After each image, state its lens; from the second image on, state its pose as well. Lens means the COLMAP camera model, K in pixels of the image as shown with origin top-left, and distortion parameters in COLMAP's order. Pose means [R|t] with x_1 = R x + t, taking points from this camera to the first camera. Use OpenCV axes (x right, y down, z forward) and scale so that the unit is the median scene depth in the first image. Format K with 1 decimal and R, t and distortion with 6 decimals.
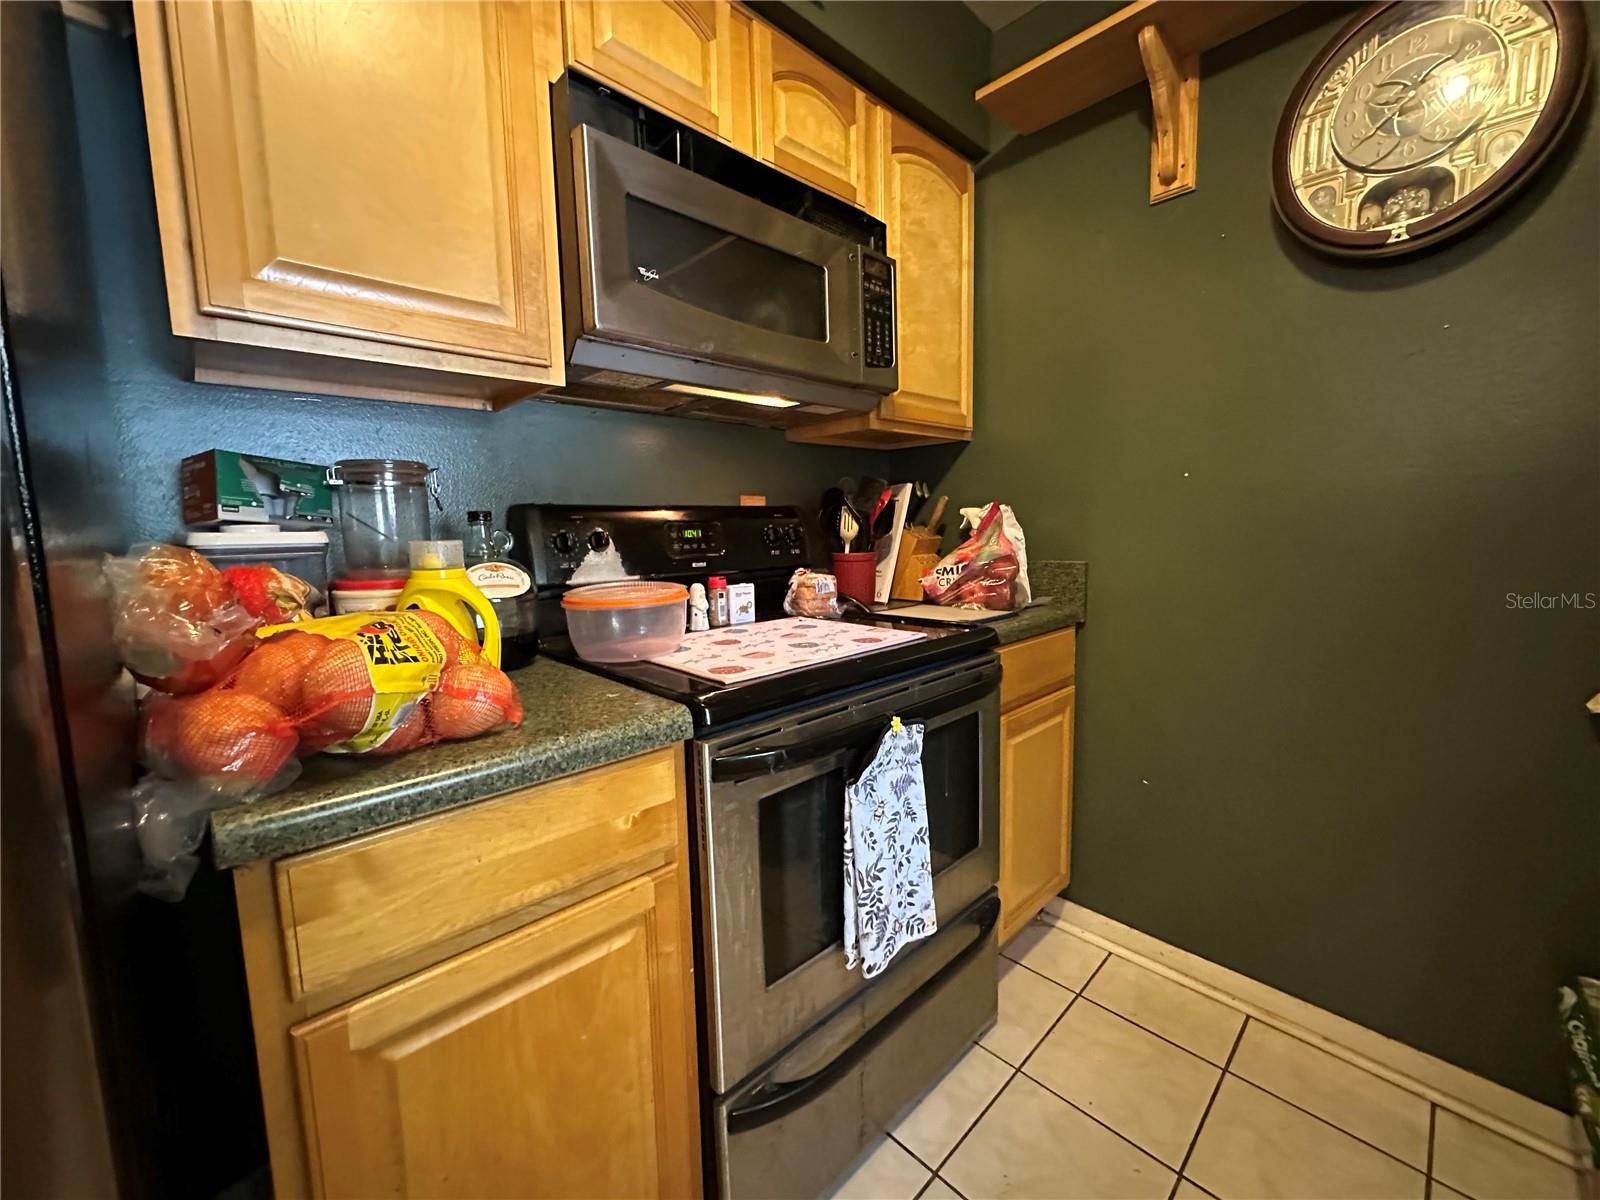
lens RADIAL K [[639.2, 0, 798.7], [0, 639.2, 596.6], [0, 0, 1]] dist [-0.005424, 0.000190]
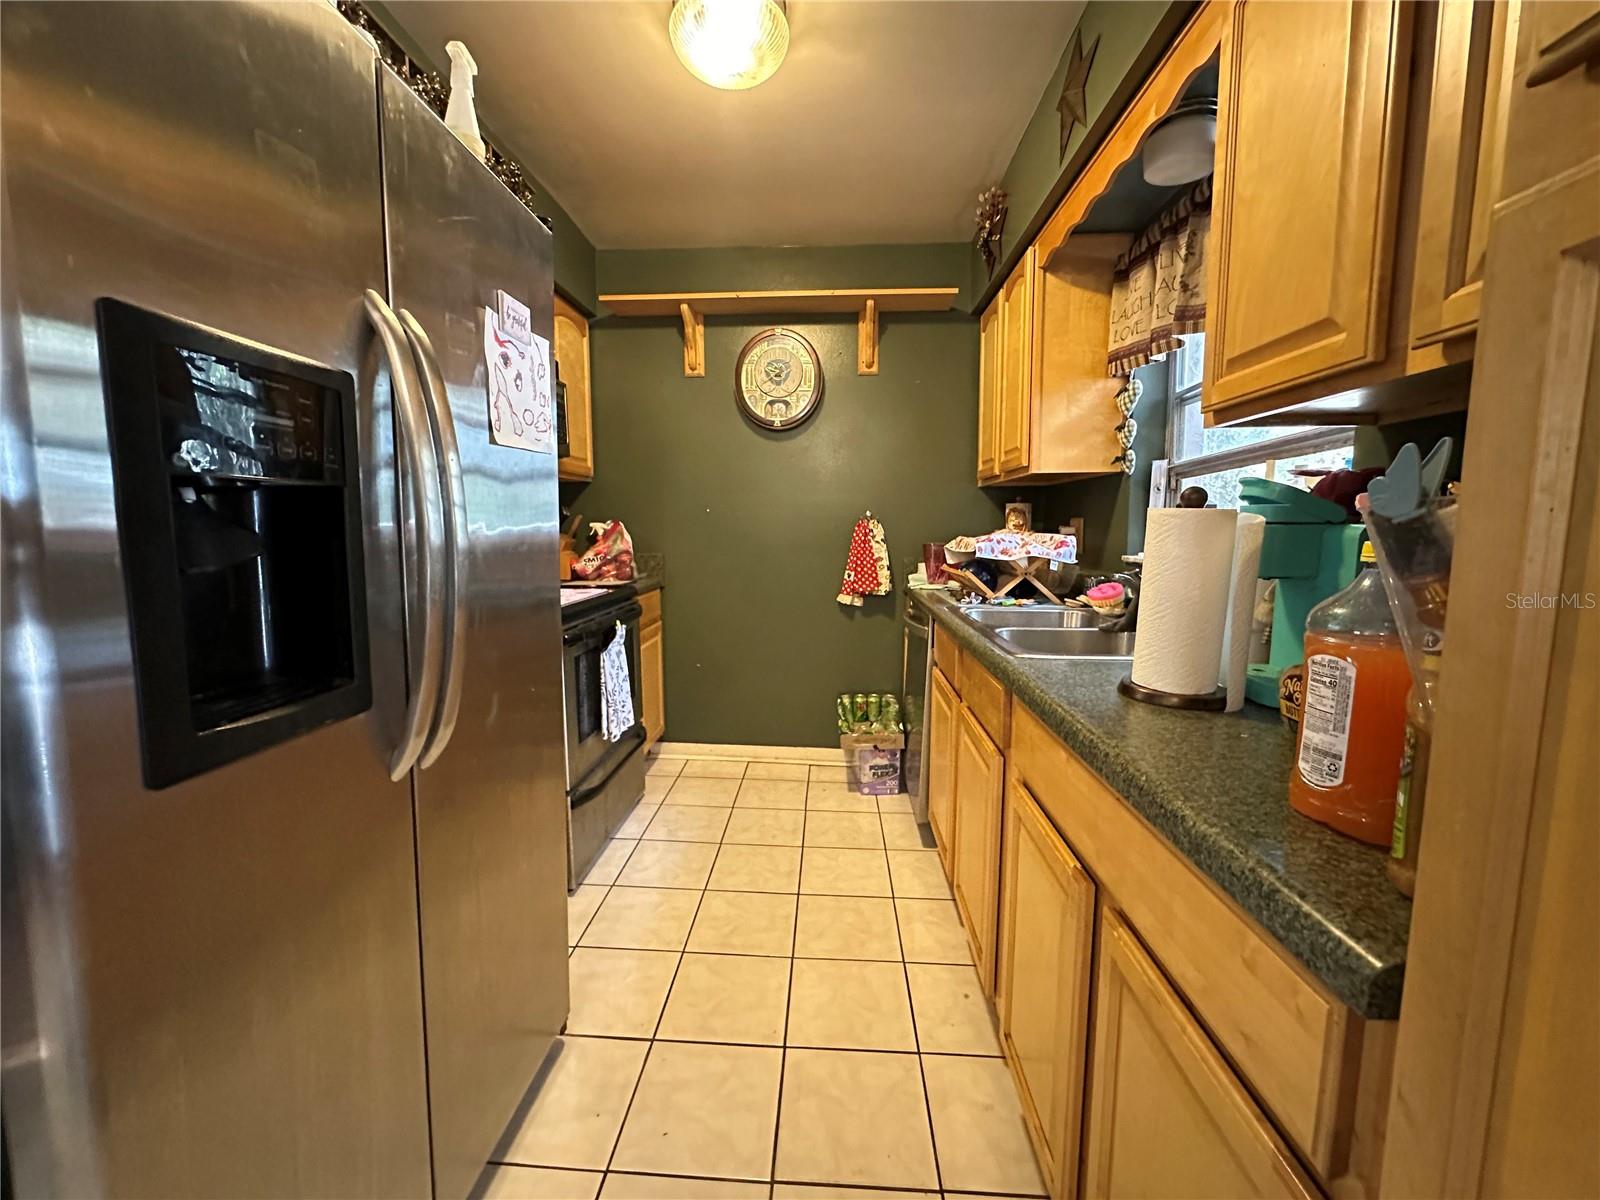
lens RADIAL K [[639.2, 0, 798.7], [0, 639.2, 596.6], [0, 0, 1]] dist [-0.005424, 0.000190]
pose [[0.728060, -0.054151, 0.683371, -0.646717], [0.061597, 0.998010, 0.013458, 0.083006], [-0.682740, 0.032296, 0.729947, -0.749090]]
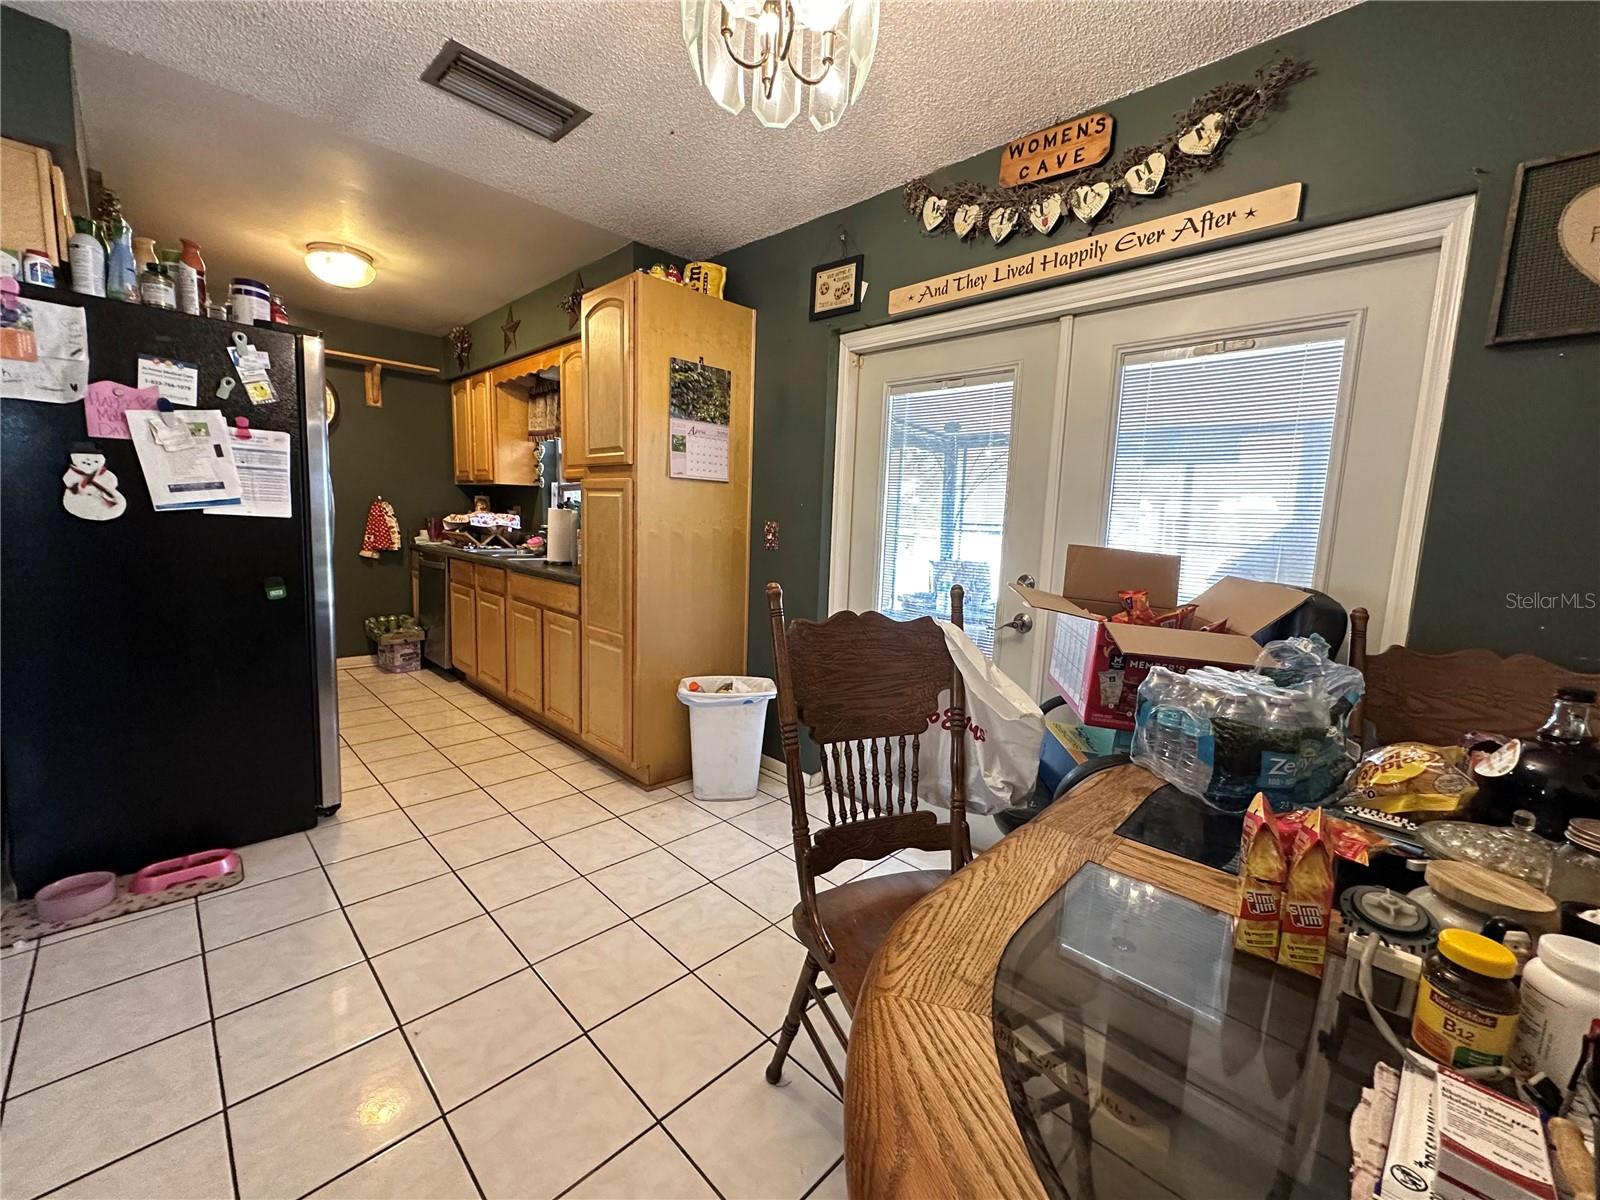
lens RADIAL K [[639.2, 0, 798.7], [0, 639.2, 596.6], [0, 0, 1]] dist [-0.005424, 0.000190]
pose [[-0.036888, -0.106270, 0.993653, -2.401091], [0.077256, 0.991051, 0.108860, 0.163455], [-0.996329, 0.080781, -0.028347, -1.369542]]
